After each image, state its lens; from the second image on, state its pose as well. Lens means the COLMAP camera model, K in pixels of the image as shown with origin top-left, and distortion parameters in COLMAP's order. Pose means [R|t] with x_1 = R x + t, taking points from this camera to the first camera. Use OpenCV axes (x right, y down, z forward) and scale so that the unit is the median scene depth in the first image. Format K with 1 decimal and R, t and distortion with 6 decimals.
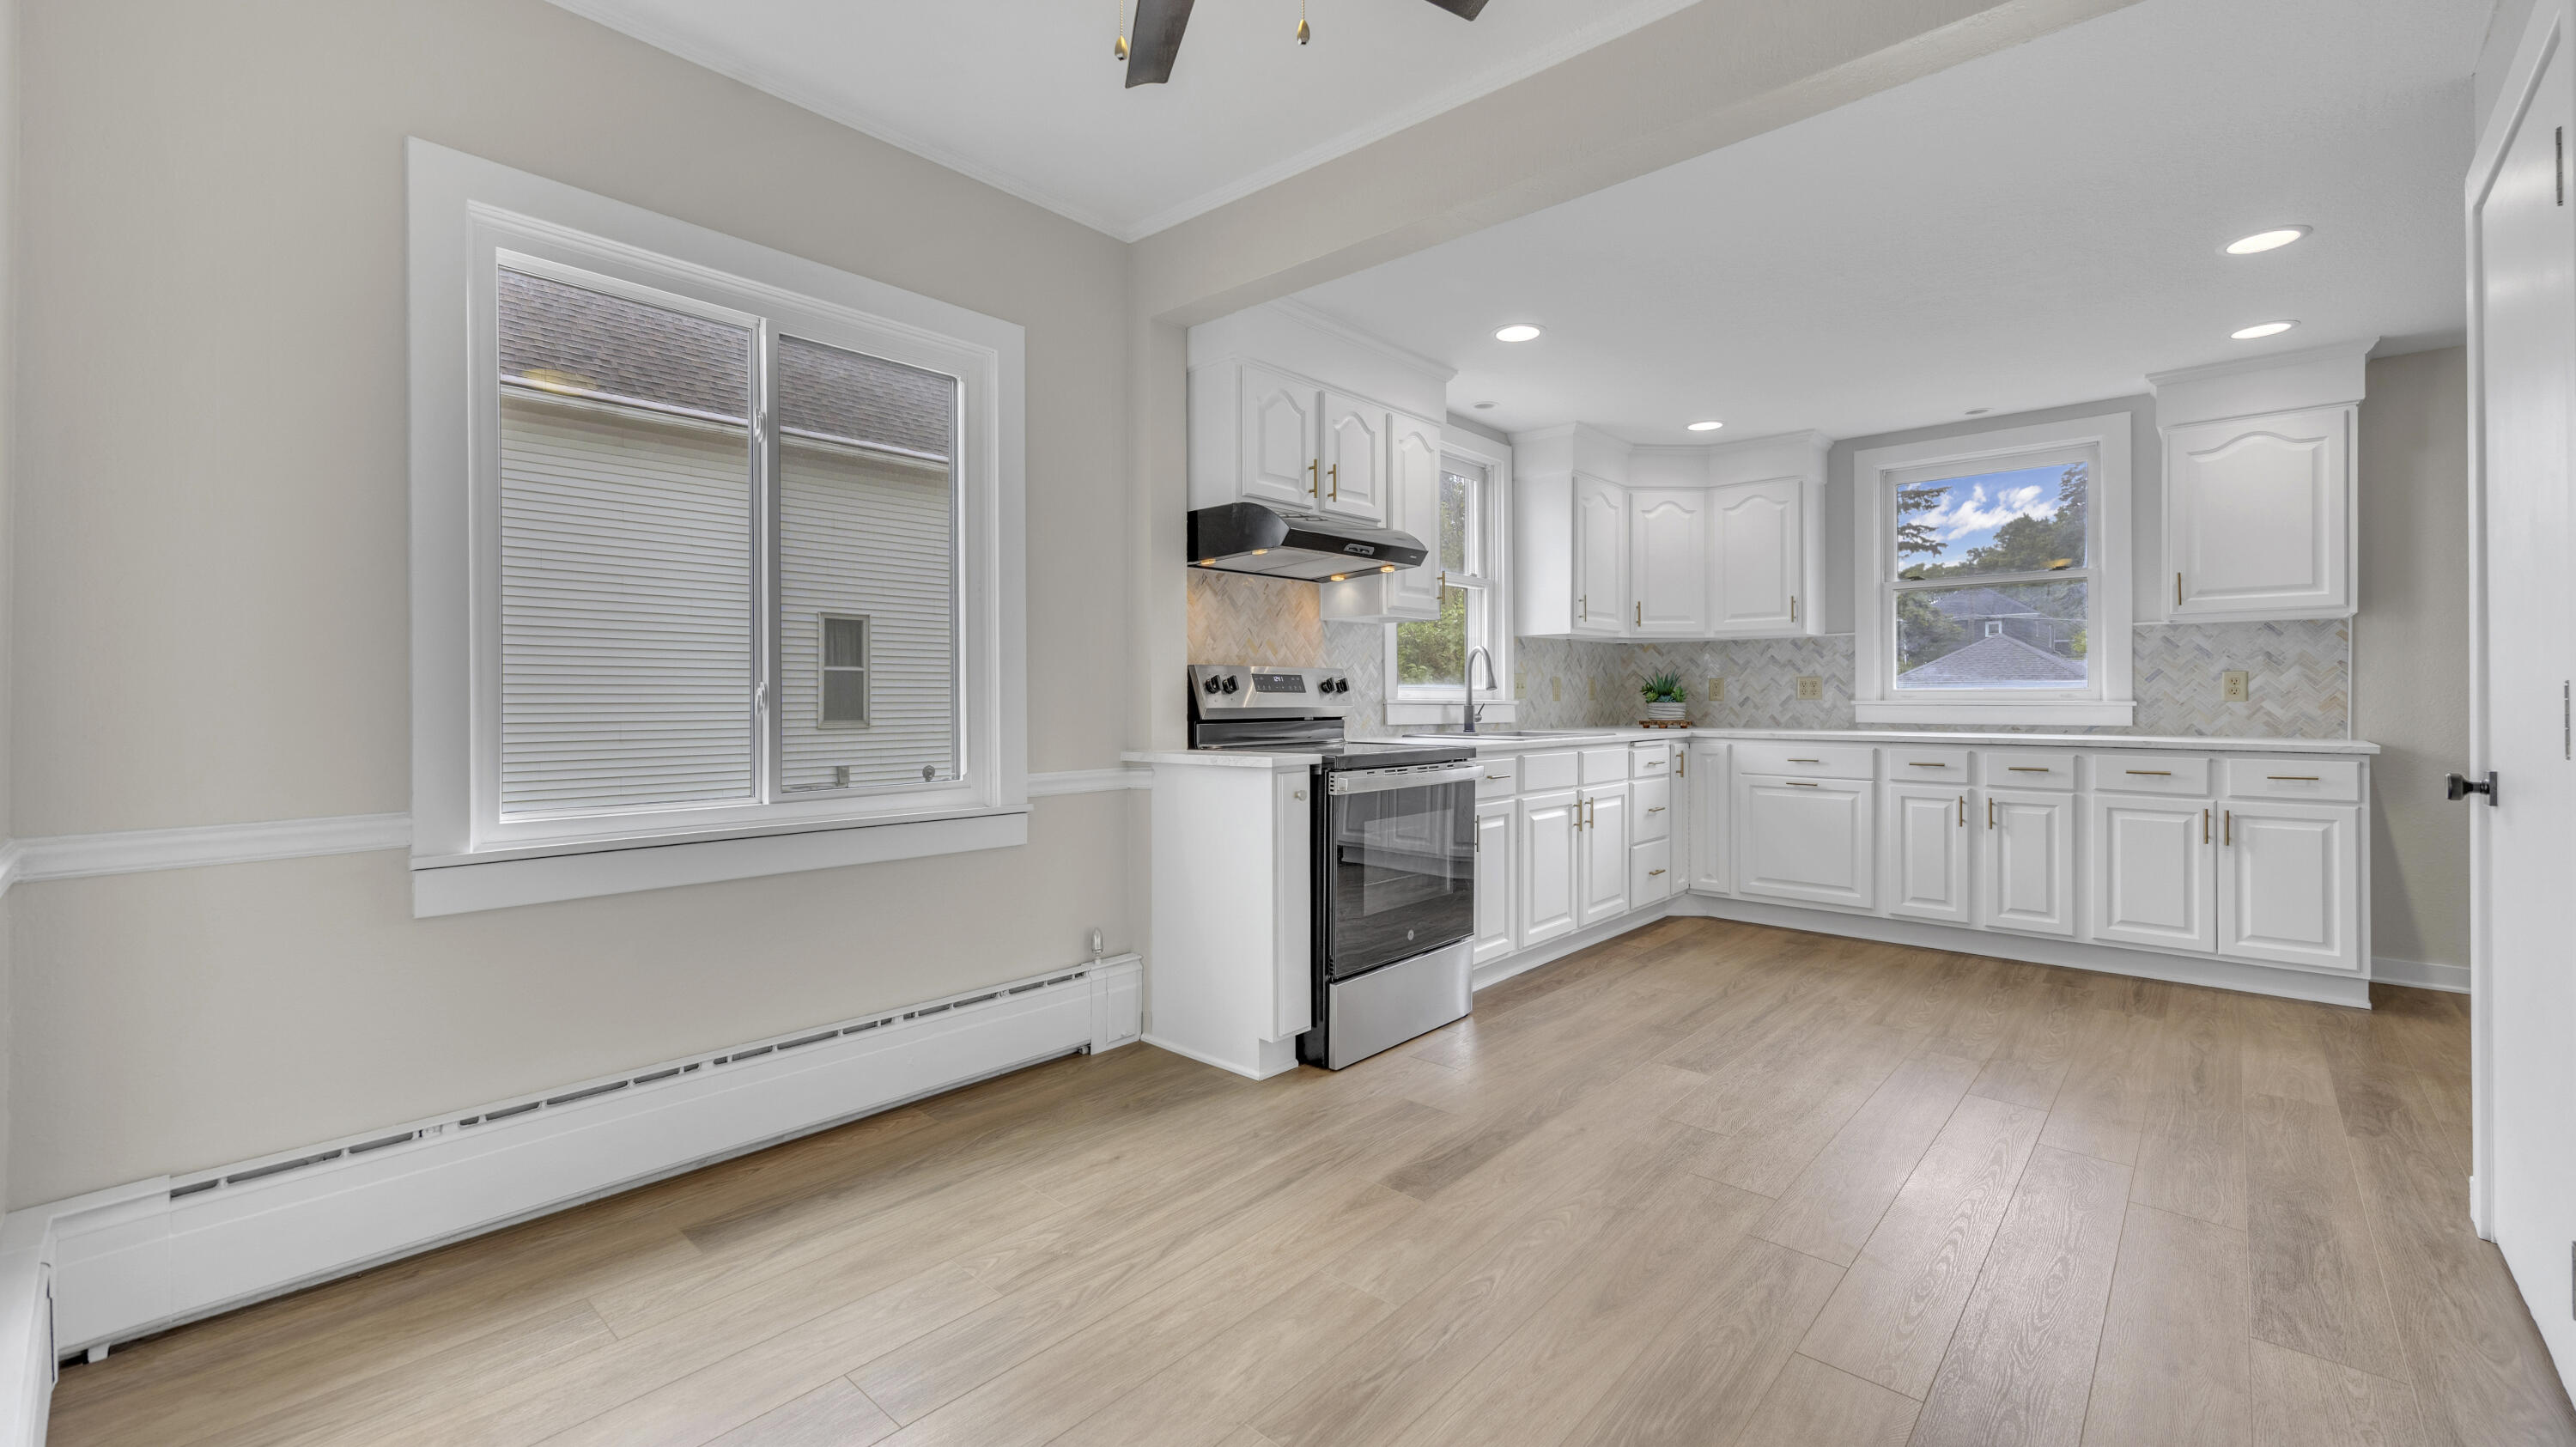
lens RADIAL K [[1018.3, 0, 1279.4], [0, 1018.3, 702.1], [0, 0, 1]] dist [0.010390, 0.000060]
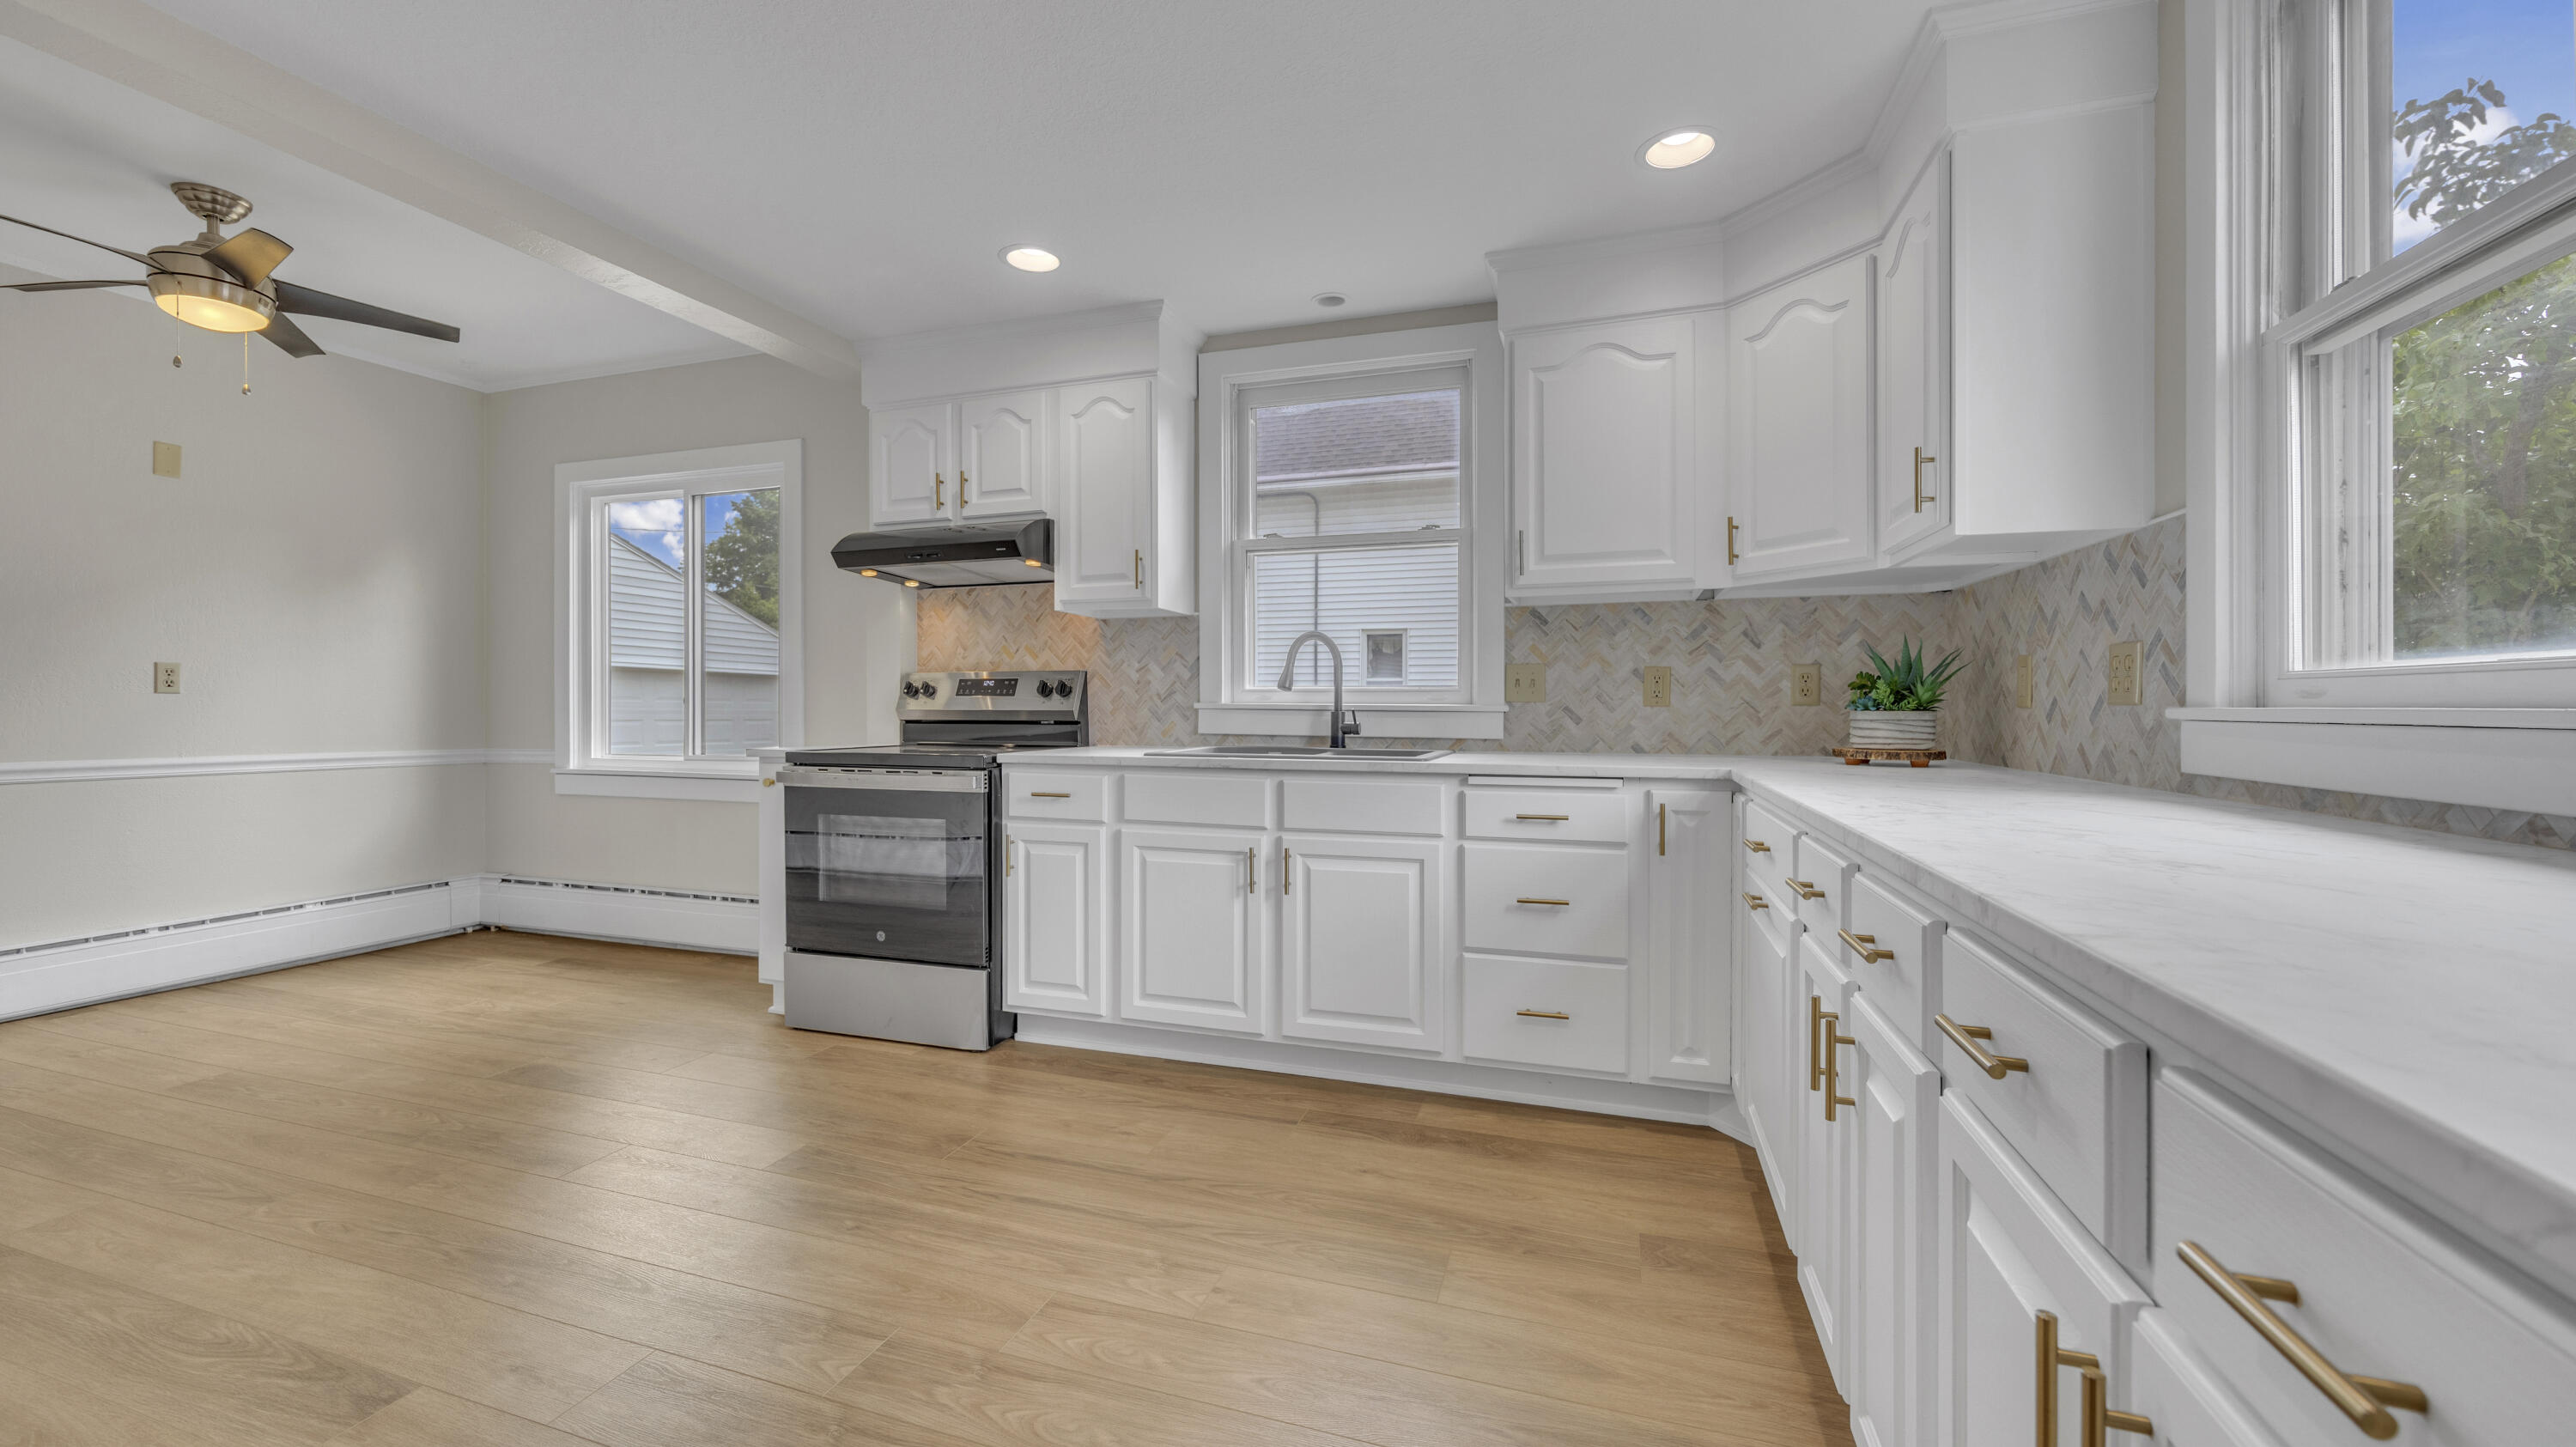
lens RADIAL K [[1018.3, 0, 1279.4], [0, 1018.3, 702.1], [0, 0, 1]] dist [0.010390, 0.000060]
pose [[0.399953, -0.000078, -0.916536, 1.017135], [-0.004881, 0.999986, -0.002215, -0.002124], [0.916523, 0.005359, 0.399947, 0.804929]]
